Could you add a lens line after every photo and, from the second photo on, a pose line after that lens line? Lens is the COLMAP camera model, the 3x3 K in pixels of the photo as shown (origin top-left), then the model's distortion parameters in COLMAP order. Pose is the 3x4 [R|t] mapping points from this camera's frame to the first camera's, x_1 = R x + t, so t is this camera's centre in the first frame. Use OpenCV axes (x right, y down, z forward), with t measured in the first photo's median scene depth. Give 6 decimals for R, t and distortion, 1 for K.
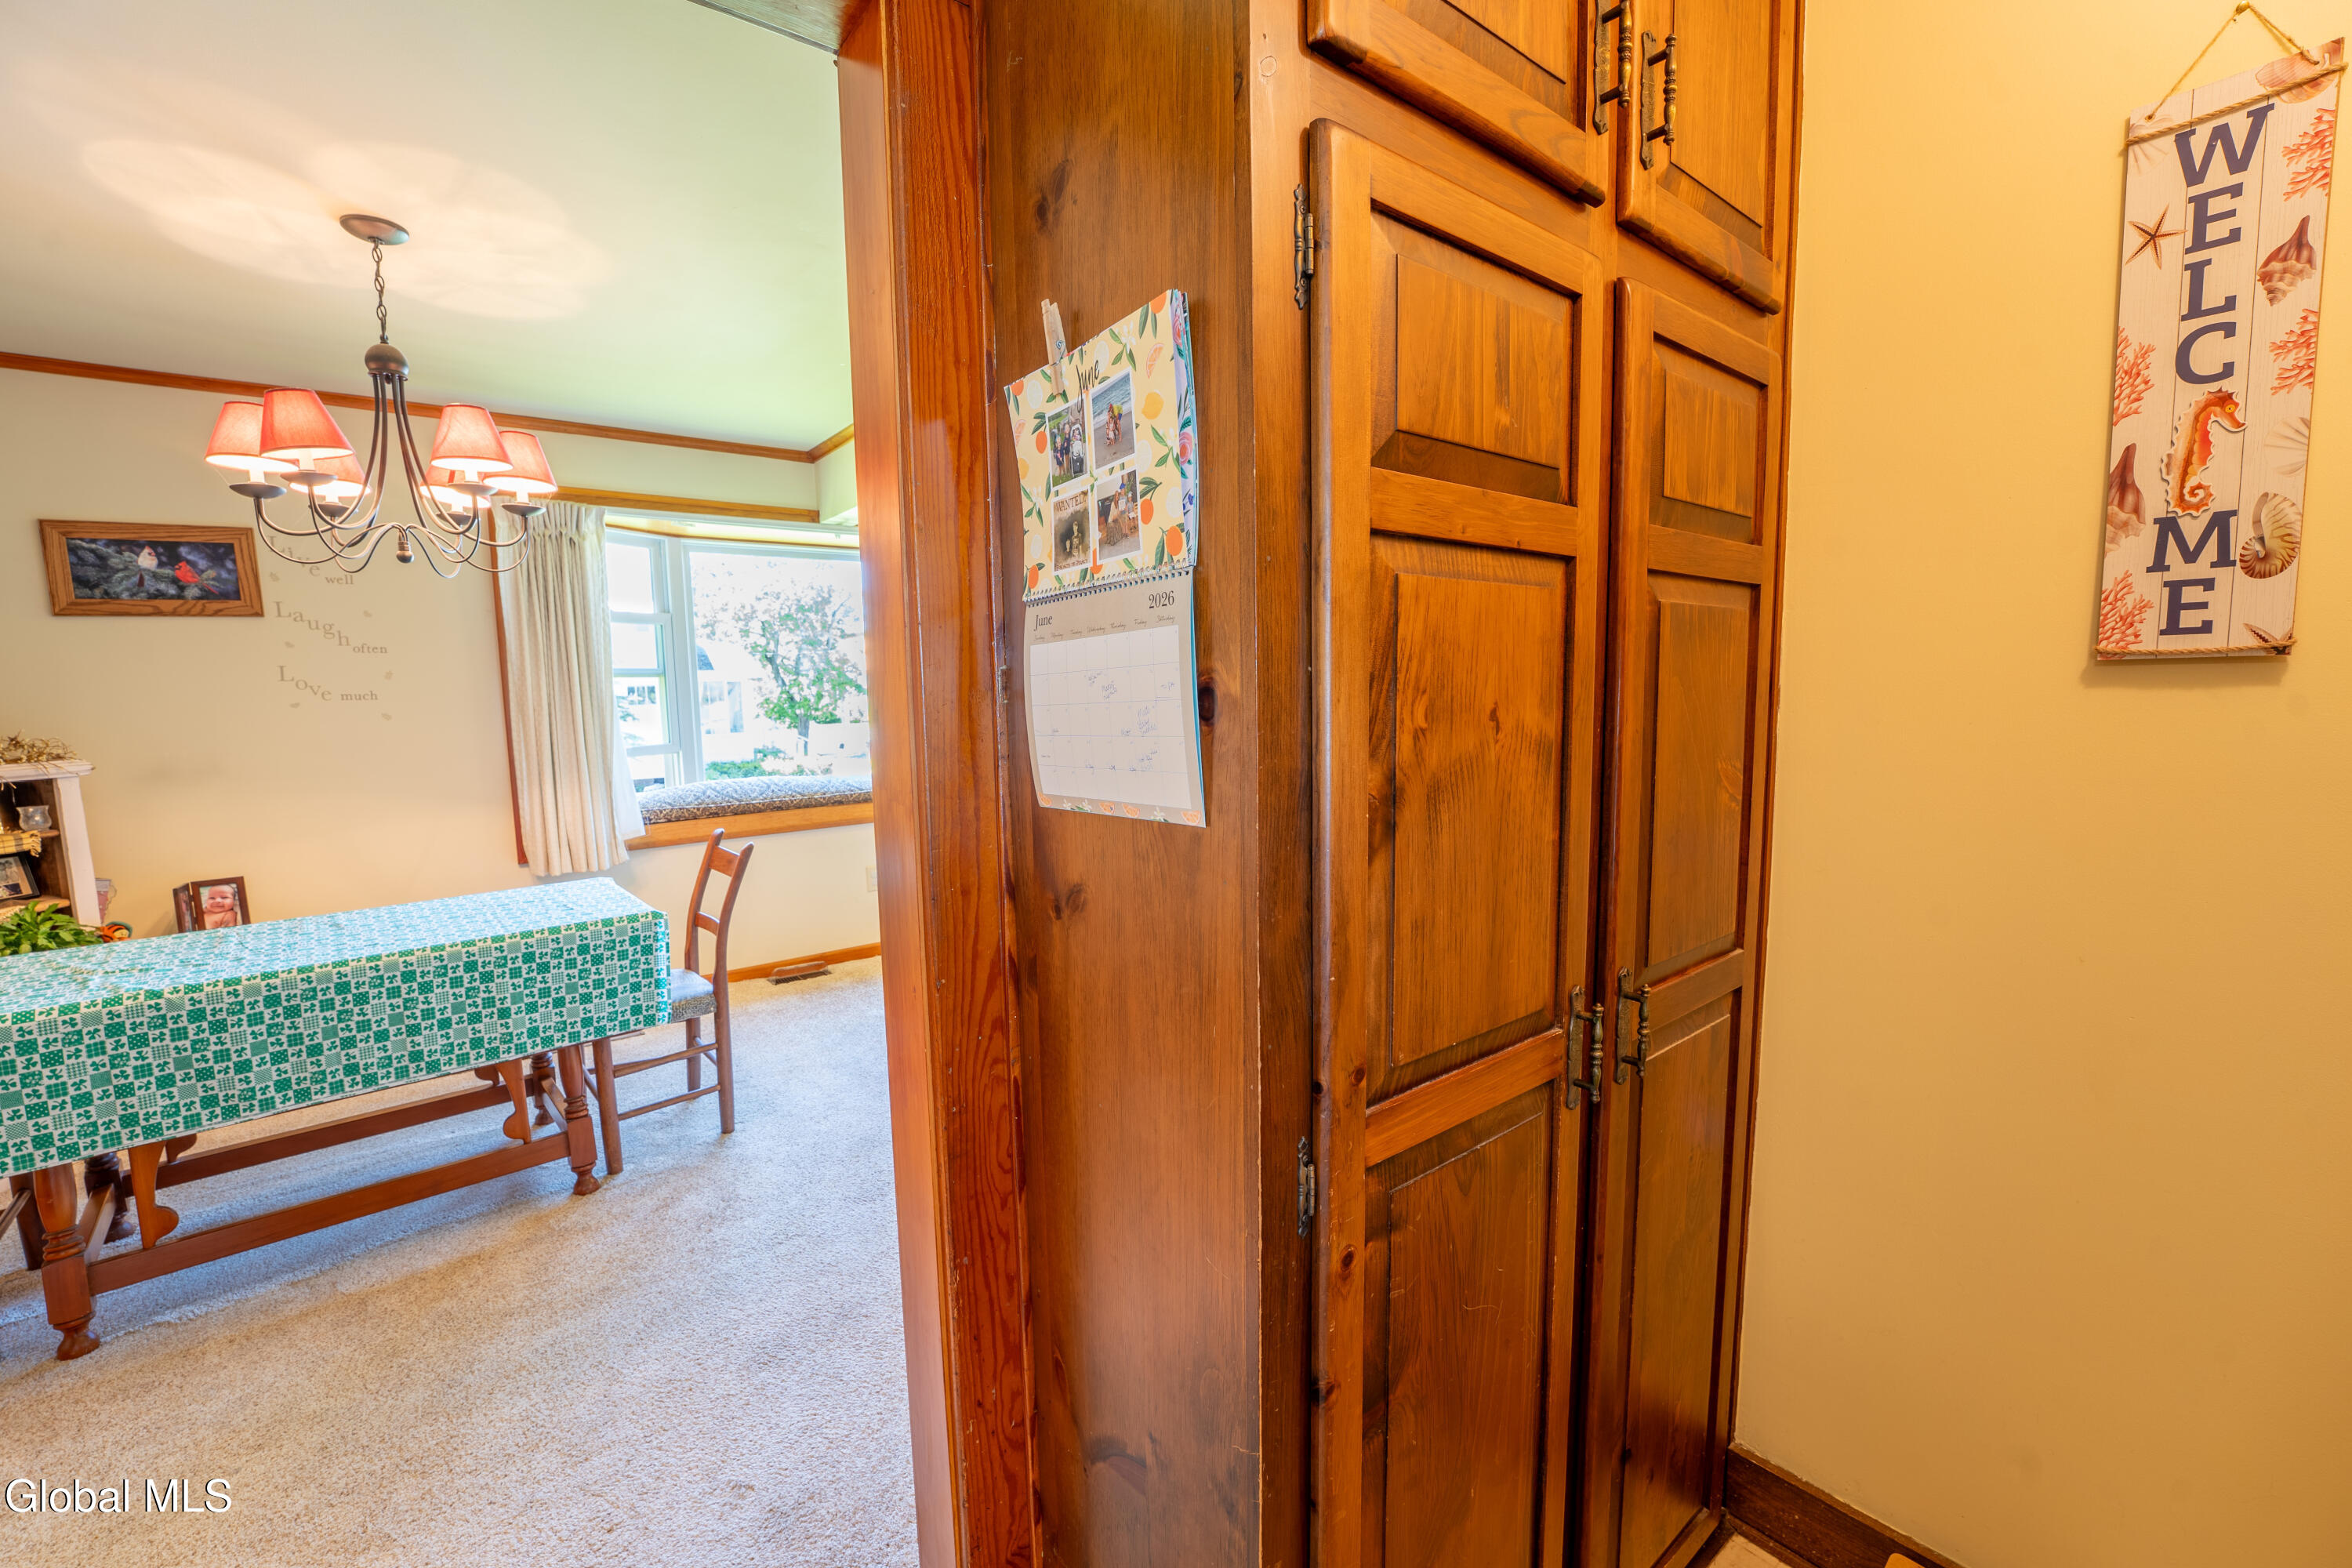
lens RADIAL K [[976.1, 0, 1169.7], [0, 976.1, 785.3], [0, 0, 1]] dist [-0.021538, 0.001424]
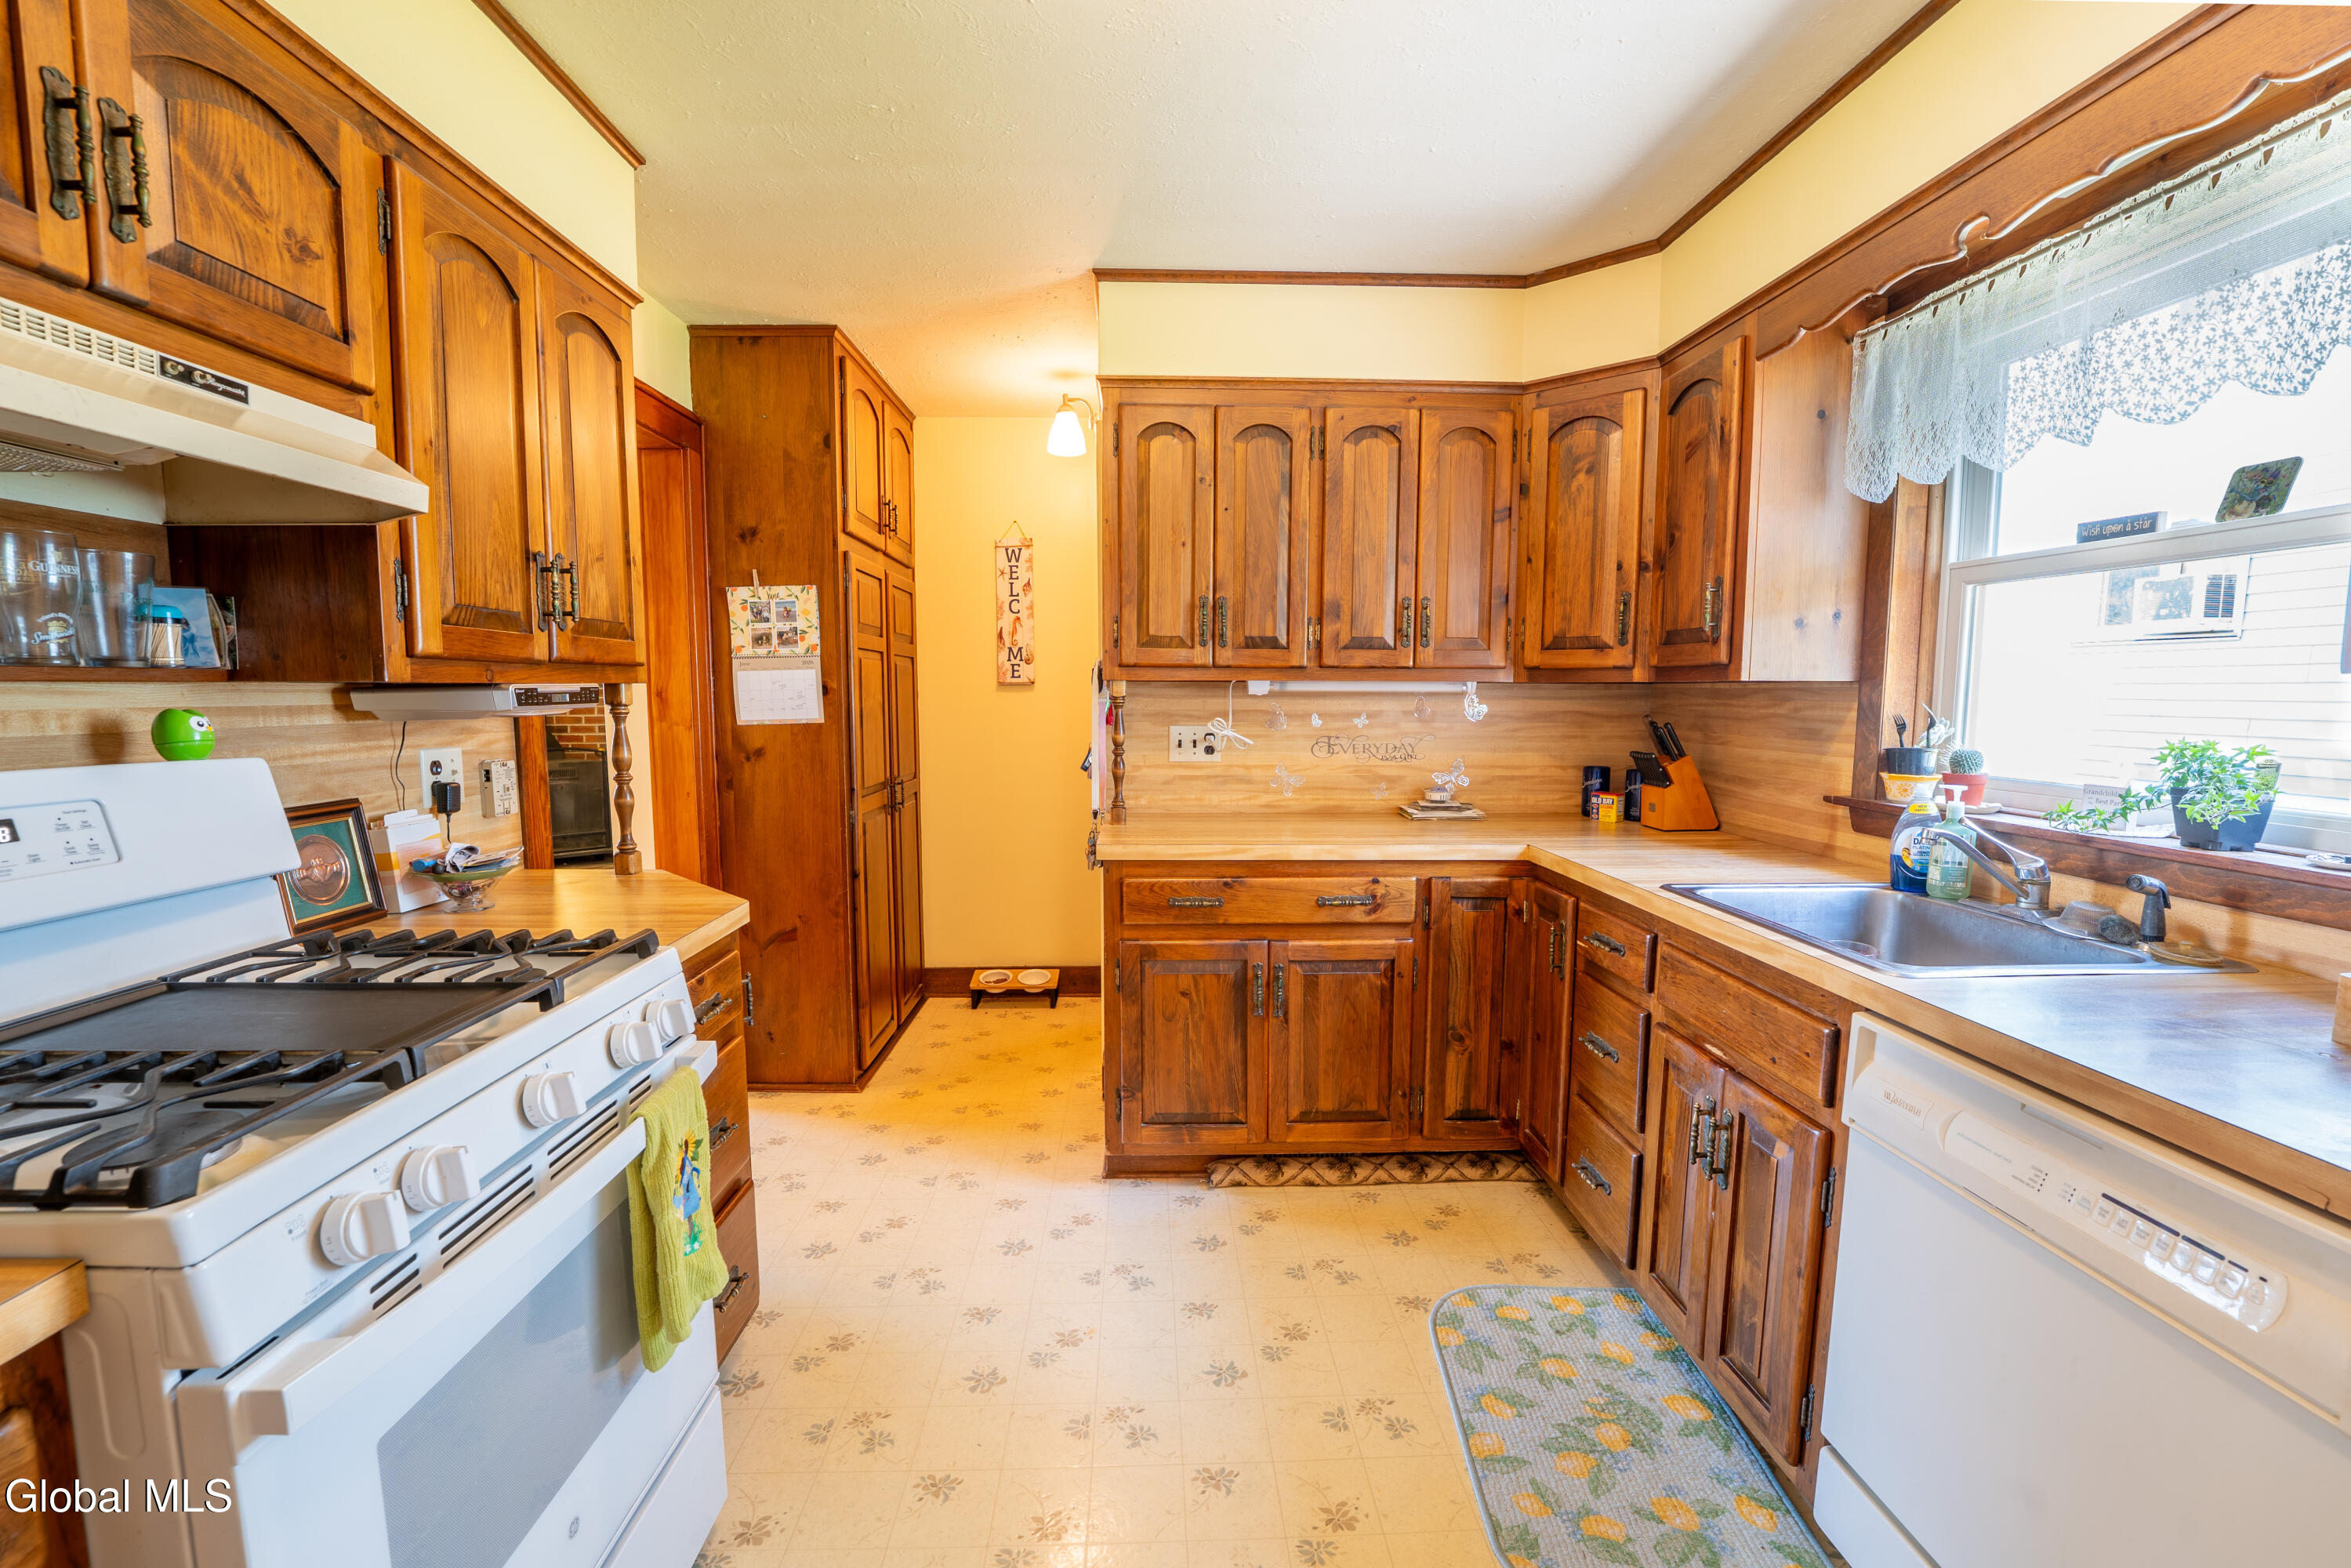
lens RADIAL K [[975.7, 0, 1182.0], [0, 975.7, 790.6], [0, 0, 1]] dist [-0.021538, 0.001424]
pose [[0.591429, -0.062593, 0.803924, -1.885810], [0.076533, 0.996839, 0.021309, 0.285870], [-0.802717, 0.048924, 0.594350, -2.022747]]
